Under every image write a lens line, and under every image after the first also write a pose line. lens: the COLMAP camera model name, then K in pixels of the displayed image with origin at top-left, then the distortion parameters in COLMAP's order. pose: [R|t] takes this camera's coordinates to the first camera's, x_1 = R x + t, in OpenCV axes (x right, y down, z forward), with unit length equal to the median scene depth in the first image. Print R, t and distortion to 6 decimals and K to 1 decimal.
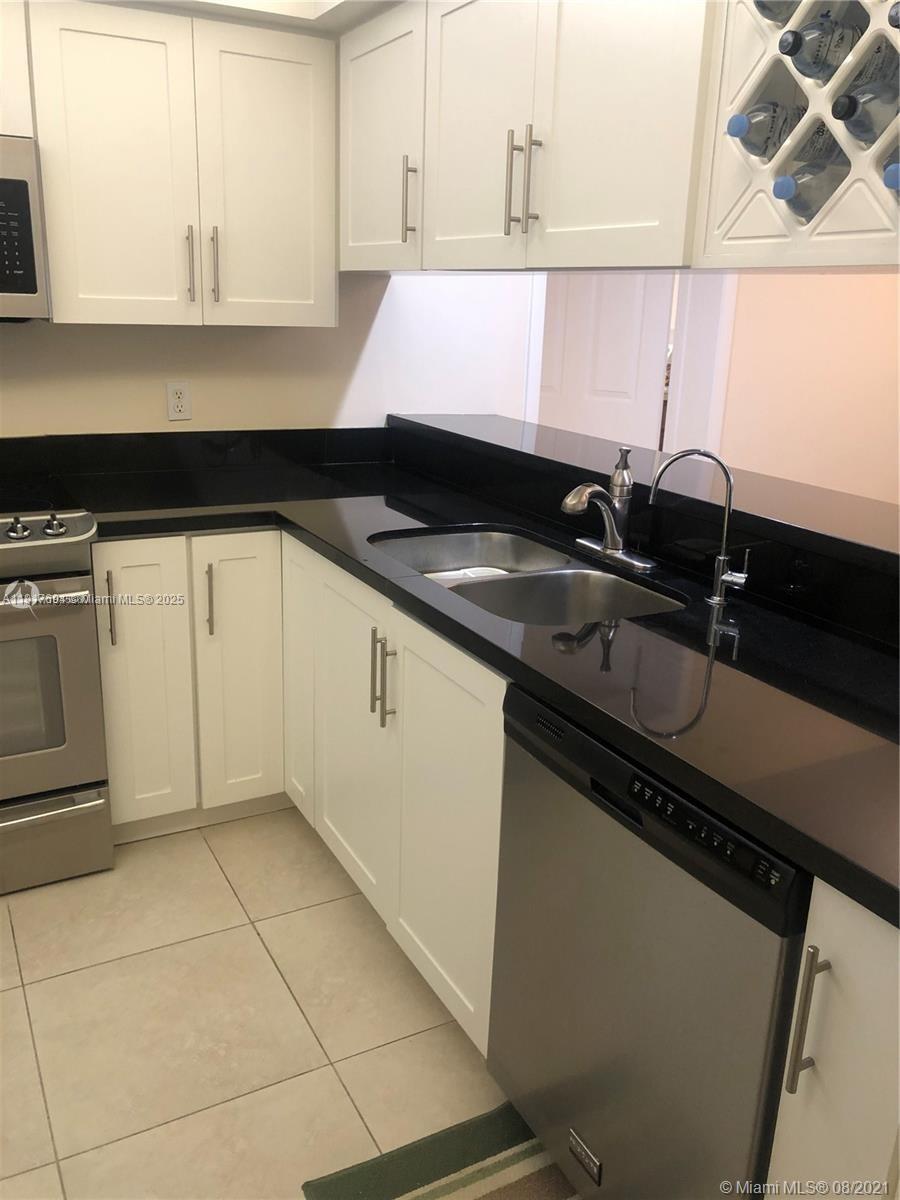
lens RADIAL K [[986.7, 0, 450.0], [0, 986.7, 600.0], [0, 0, 1]] dist [0.001852, -0.002121]
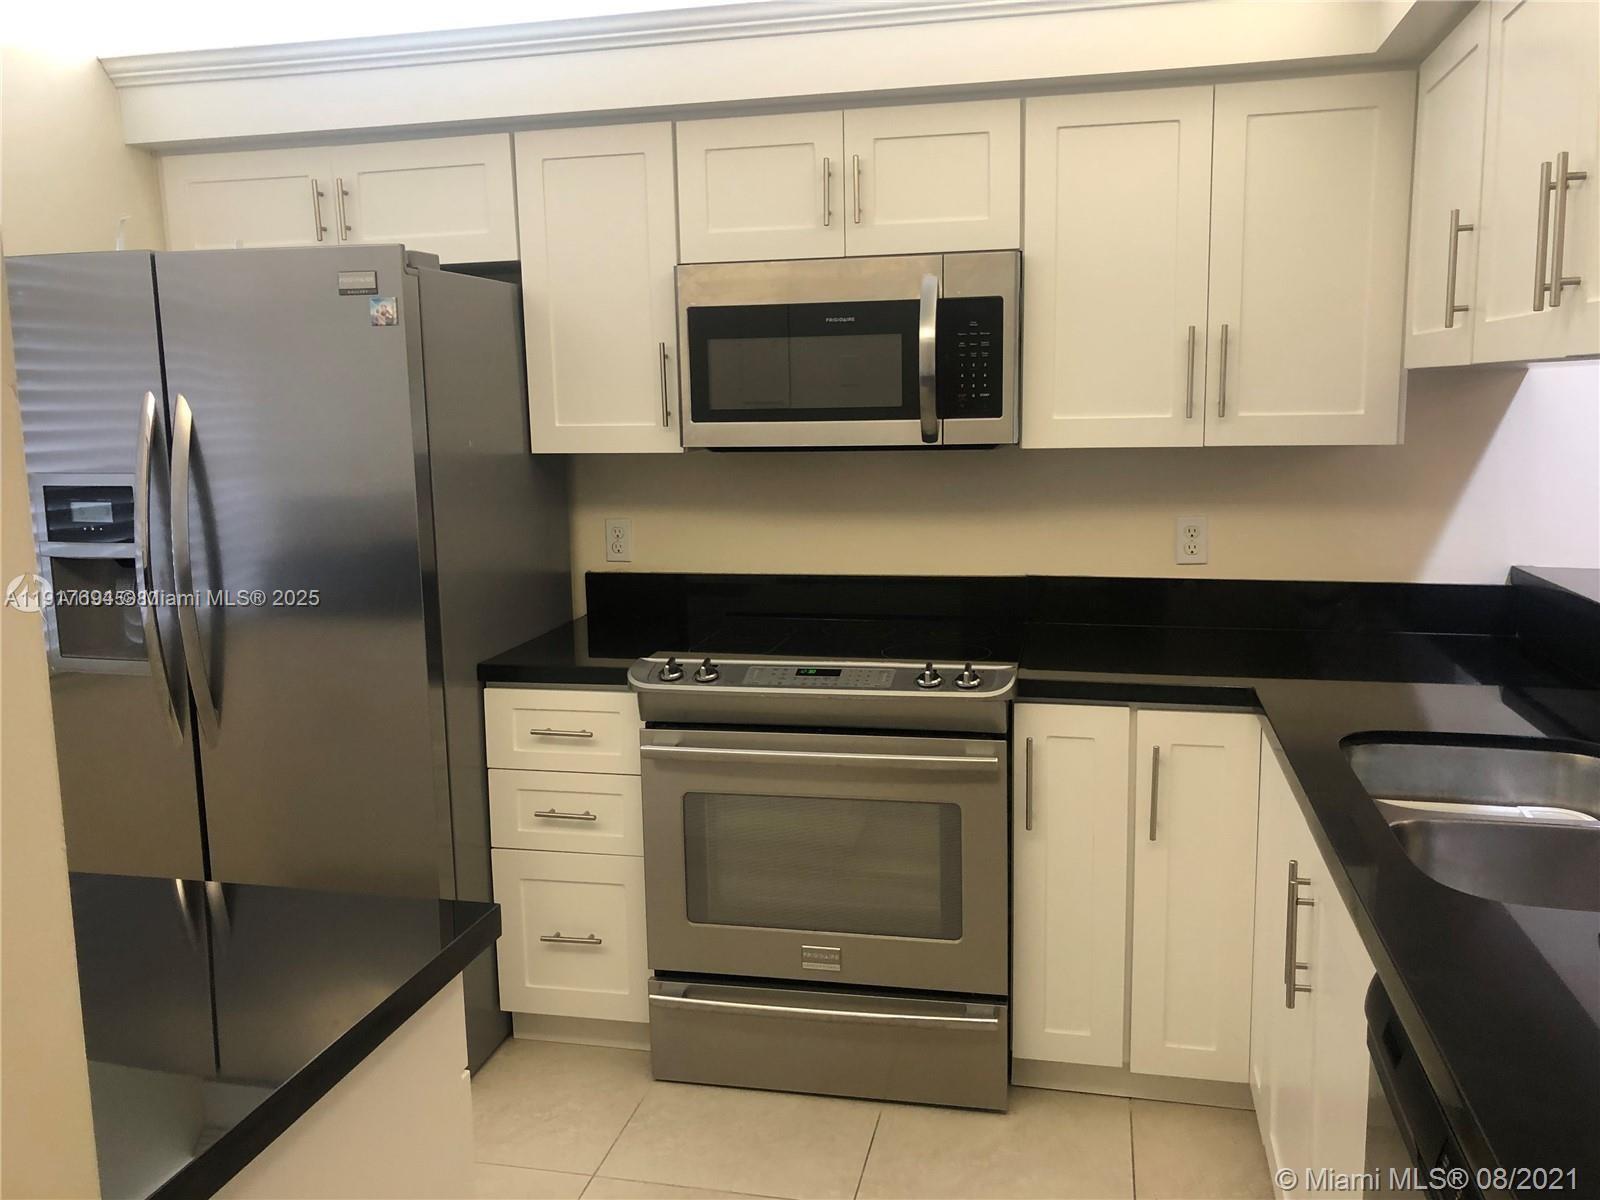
lens RADIAL K [[1302.2, 0, 800.0], [0, 1302.2, 600.0], [0, 0, 1]] dist [0.017659, -0.011809]
pose [[0.754333, 0.055075, -0.654178, 0.207842], [-0.151487, 0.984185, -0.091822, -0.013889], [0.638775, 0.168364, 0.750746, 0.033416]]
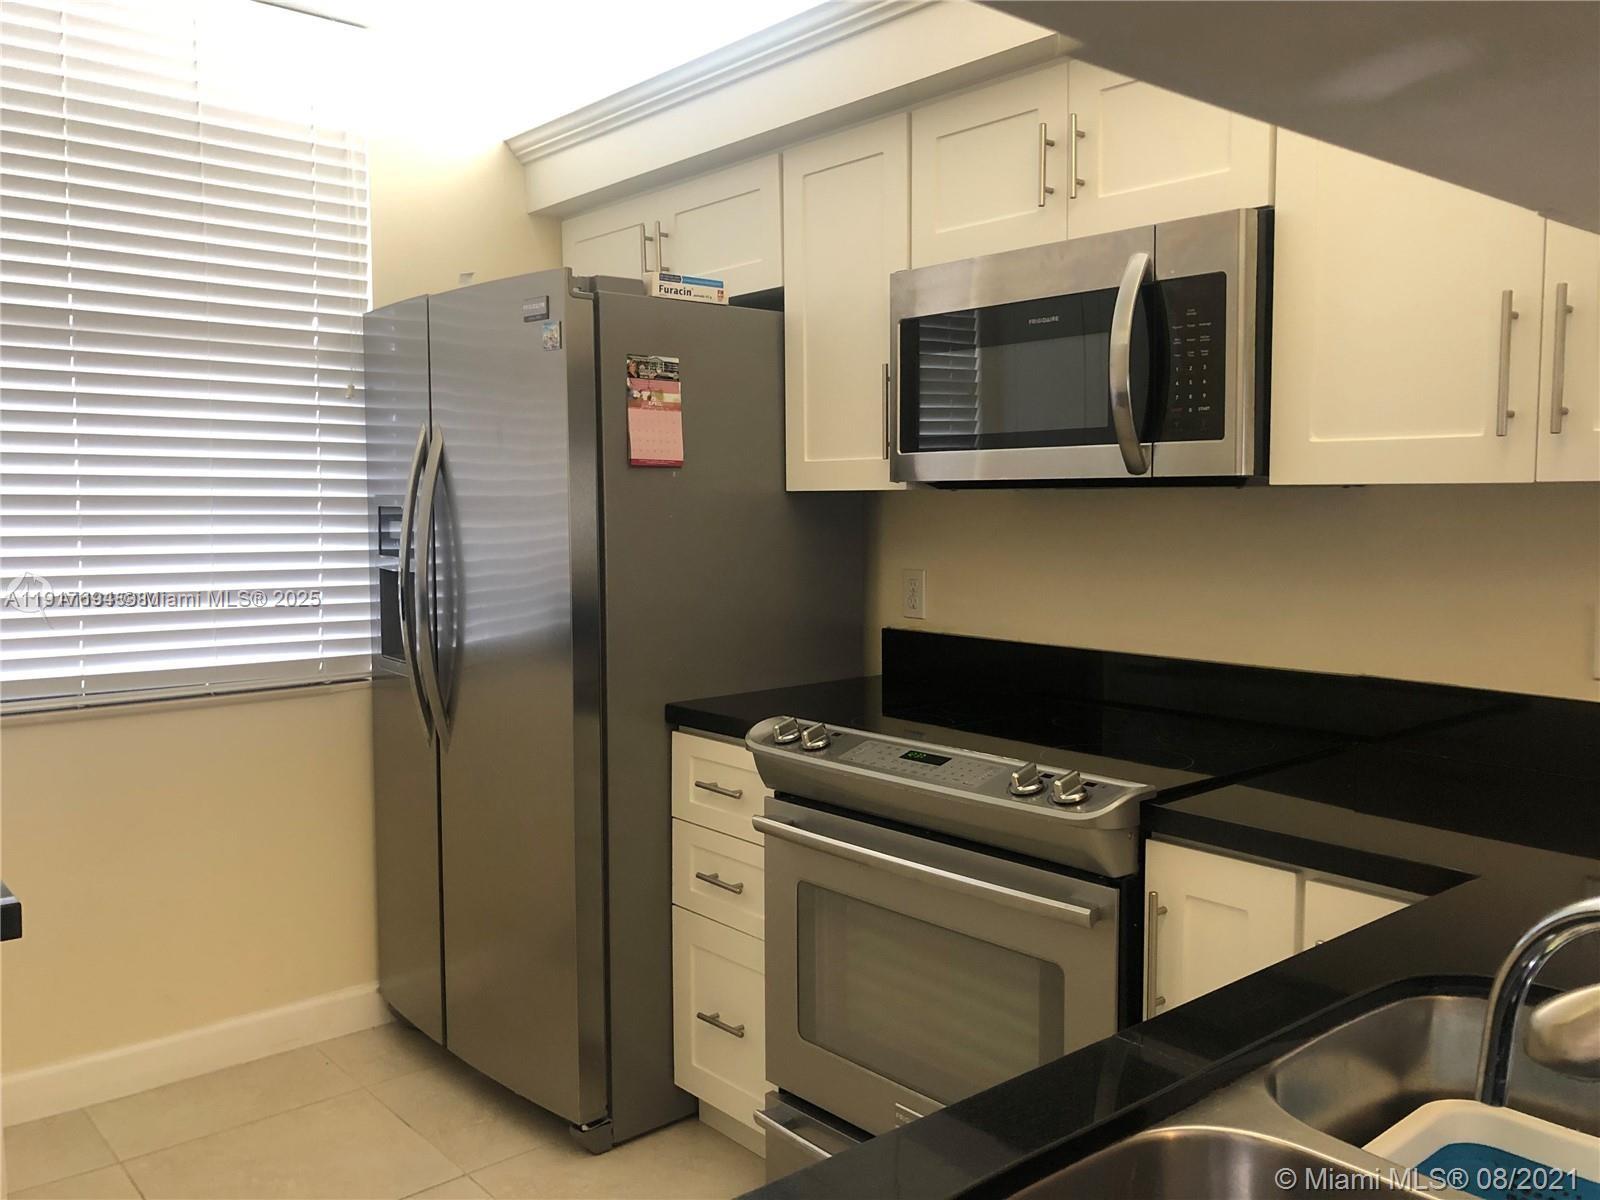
lens RADIAL K [[1309.3, 0, 800.1], [0, 1309.3, 588.2], [0, 0, 1]] dist [0.066126, -0.167824]
pose [[0.205106, 0.034782, -0.978122, 0.335445], [-0.277342, 0.960472, -0.024003, -0.117851], [0.938623, 0.276197, 0.206645, 0.570330]]
